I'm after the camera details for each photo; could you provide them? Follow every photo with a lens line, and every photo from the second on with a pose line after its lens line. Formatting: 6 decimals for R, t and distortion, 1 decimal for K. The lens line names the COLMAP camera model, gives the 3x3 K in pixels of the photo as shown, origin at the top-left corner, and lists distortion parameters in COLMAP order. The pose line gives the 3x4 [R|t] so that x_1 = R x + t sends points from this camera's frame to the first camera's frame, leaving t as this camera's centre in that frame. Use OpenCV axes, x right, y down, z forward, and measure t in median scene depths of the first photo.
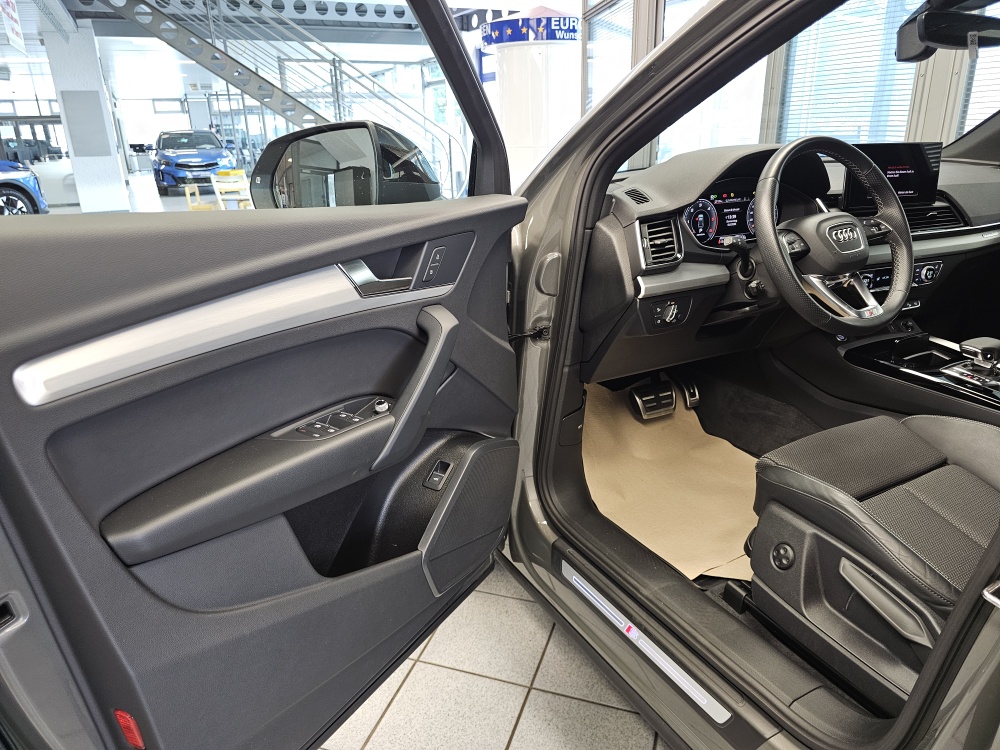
lens RADIAL K [[693.5, 0, 492.0], [0, 693.5, 375.0], [0, 0, 1]] dist [0.041428, -0.048776]
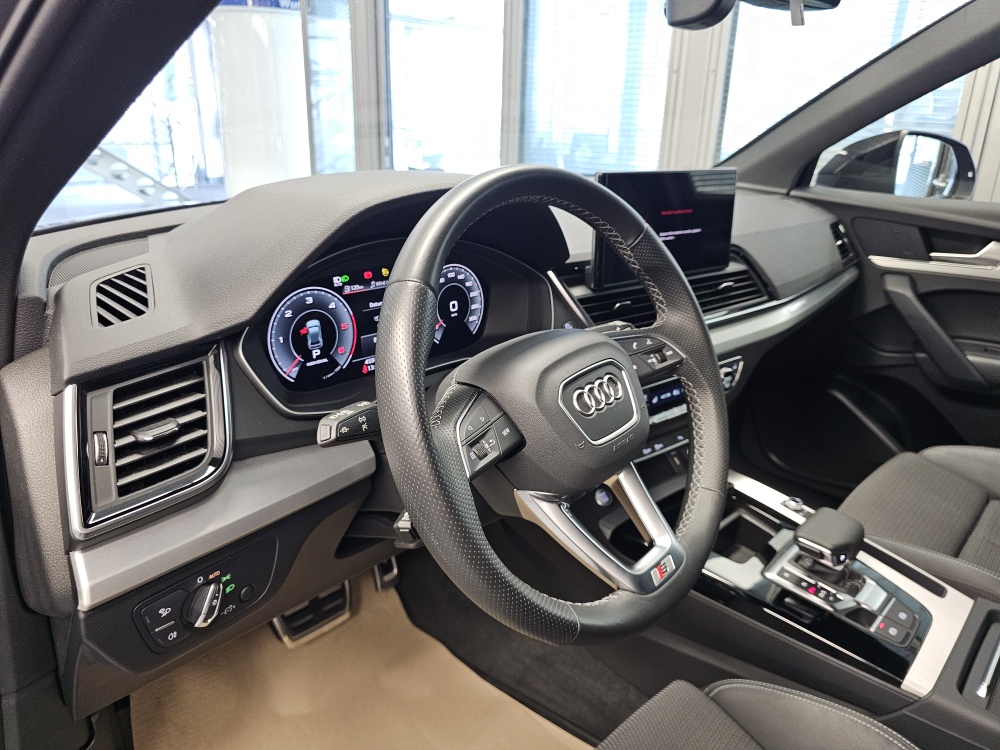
lens RADIAL K [[693.5, 0, 487.1], [0, 693.5, 358.1], [0, 0, 1]] dist [0.041428, -0.048776]
pose [[0.955503, -0.053587, 0.290072, 0.274155], [0.054843, 0.998488, 0.003803, -0.200026], [-0.289837, 0.012275, 0.956997, 0.528862]]
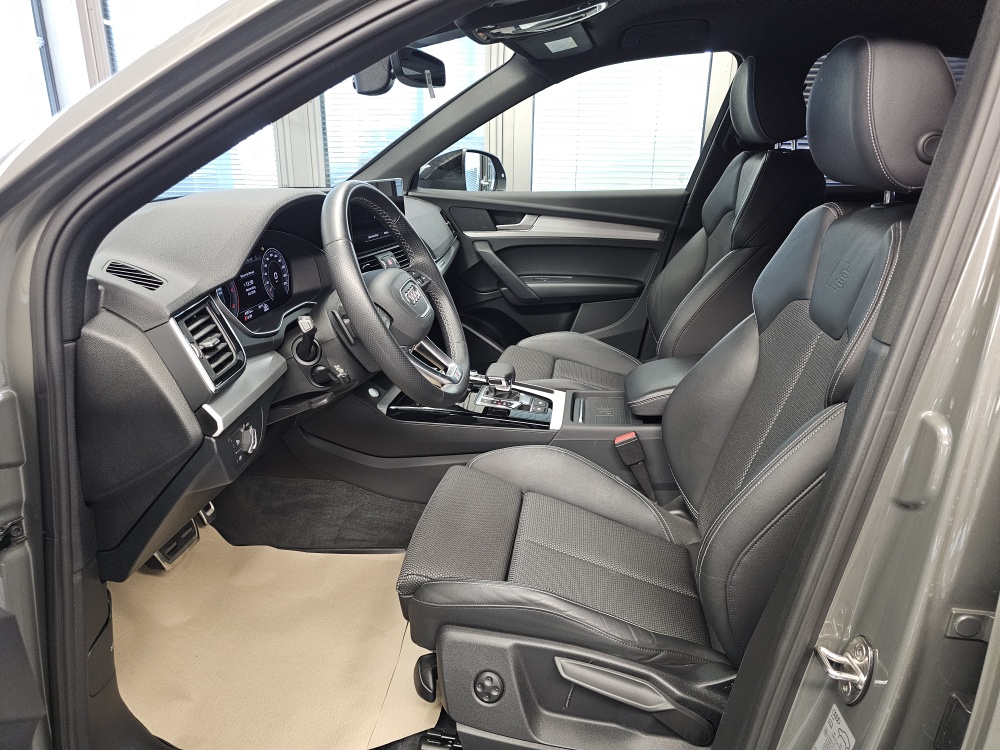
lens RADIAL K [[693.5, 0, 526.1], [0, 693.5, 366.2], [0, 0, 1]] dist [0.041428, -0.048776]
pose [[0.568660, -0.227453, 0.790500, -0.103823], [0.243829, 0.964429, 0.102095, -0.147799], [-0.785604, 0.134690, 0.603892, 0.330864]]
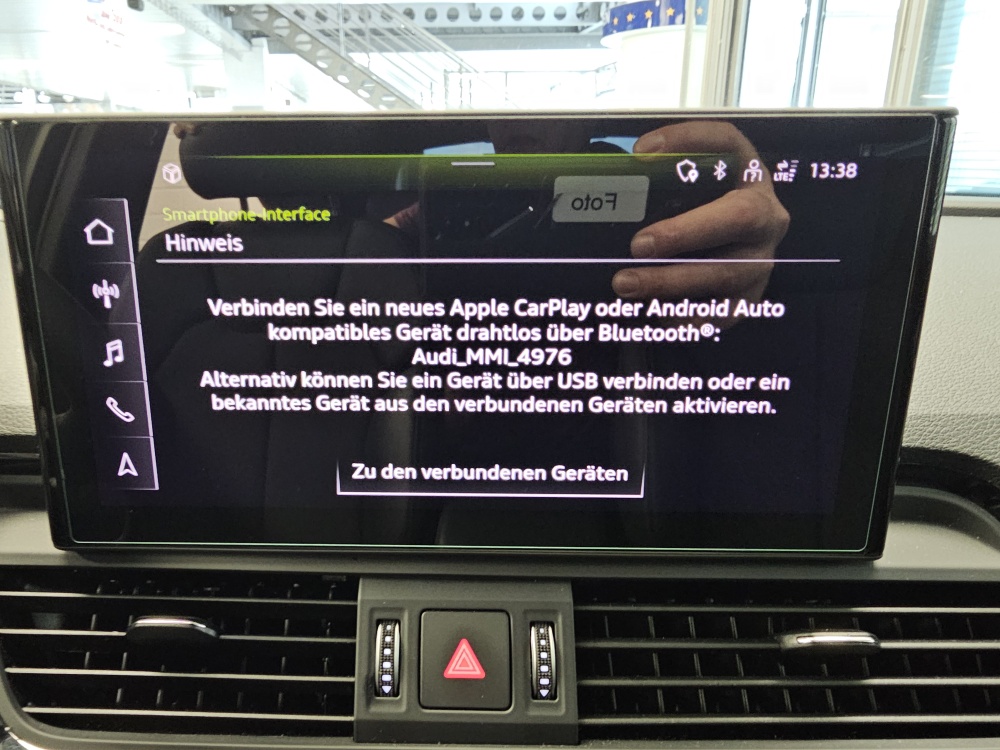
lens RADIAL K [[685.4, 0, 432.7], [0, 685.4, 364.9], [0, 0, 1]] dist [0.013722, -0.002480]
pose [[0.922556, 0.117470, -0.367548, 0.669016], [-0.128060, 0.991756, -0.004465, -0.302169], [0.363994, 0.051187, 0.929994, 0.938948]]
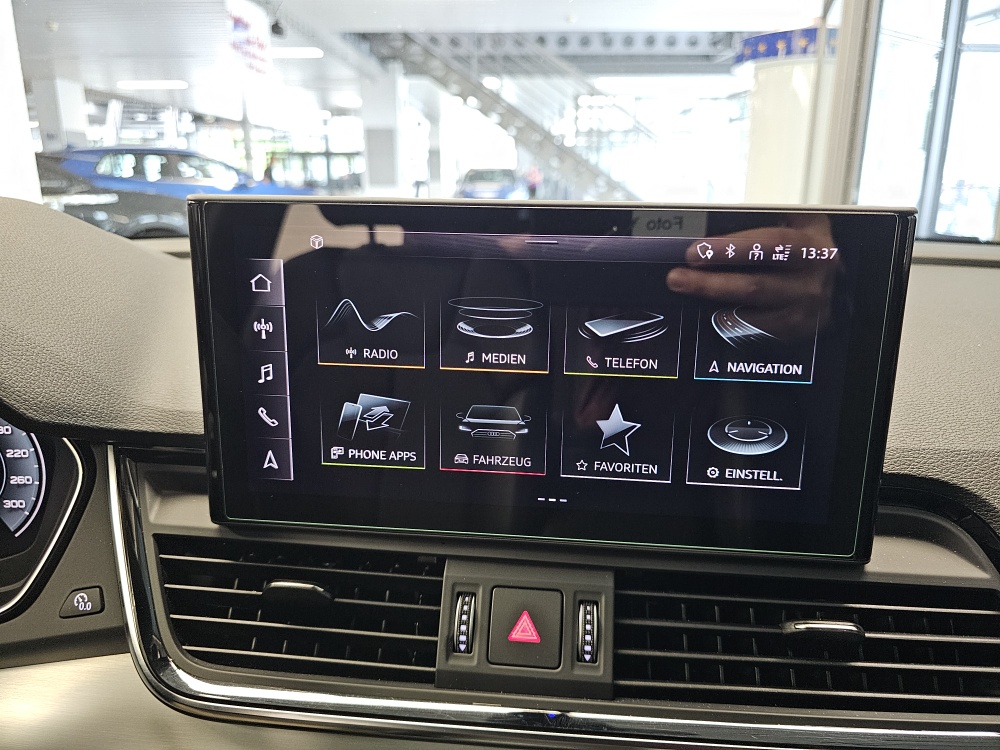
lens RADIAL K [[693.5, 0, 510.8], [0, 693.5, 362.1], [0, 0, 1]] dist [0.041428, -0.048776]
pose [[0.893011, 0.135670, -0.429099, 0.697038], [-0.165115, 0.985757, -0.031955, -0.304900], [0.418652, 0.099387, 0.902692, 0.902117]]
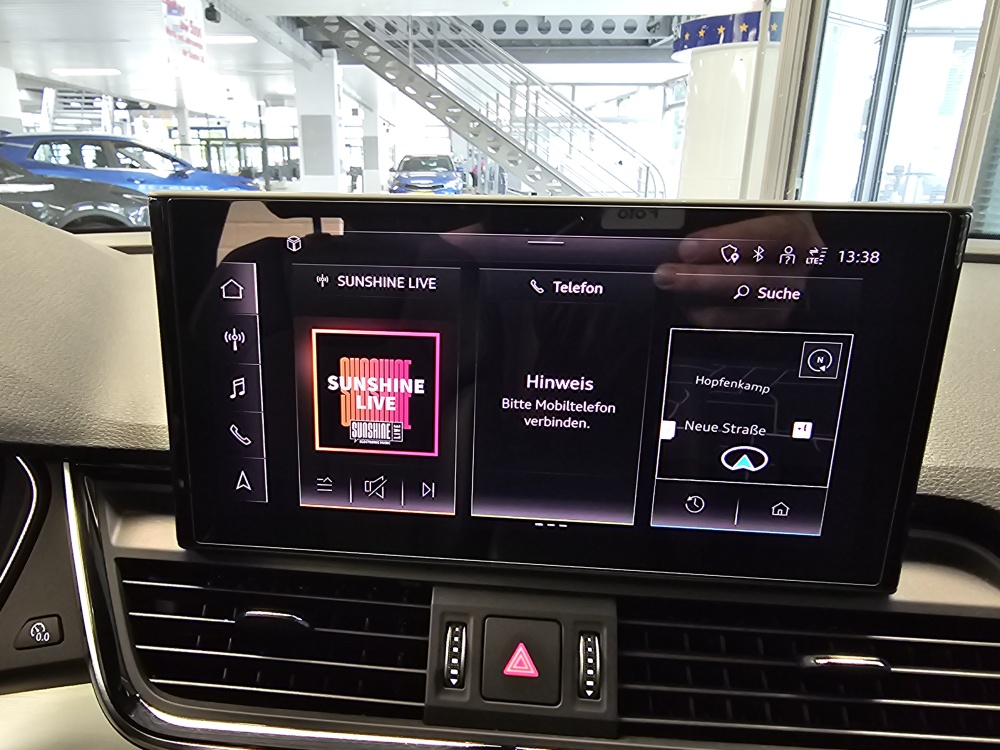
lens RADIAL K [[685.4, 0, 449.4], [0, 685.4, 377.6], [0, 0, 1]] dist [0.013722, -0.002480]
pose [[0.895452, 0.151941, -0.418425, 0.673791], [-0.163977, 0.986437, 0.007283, -0.309401], [0.413856, 0.062091, 0.908222, 0.912817]]
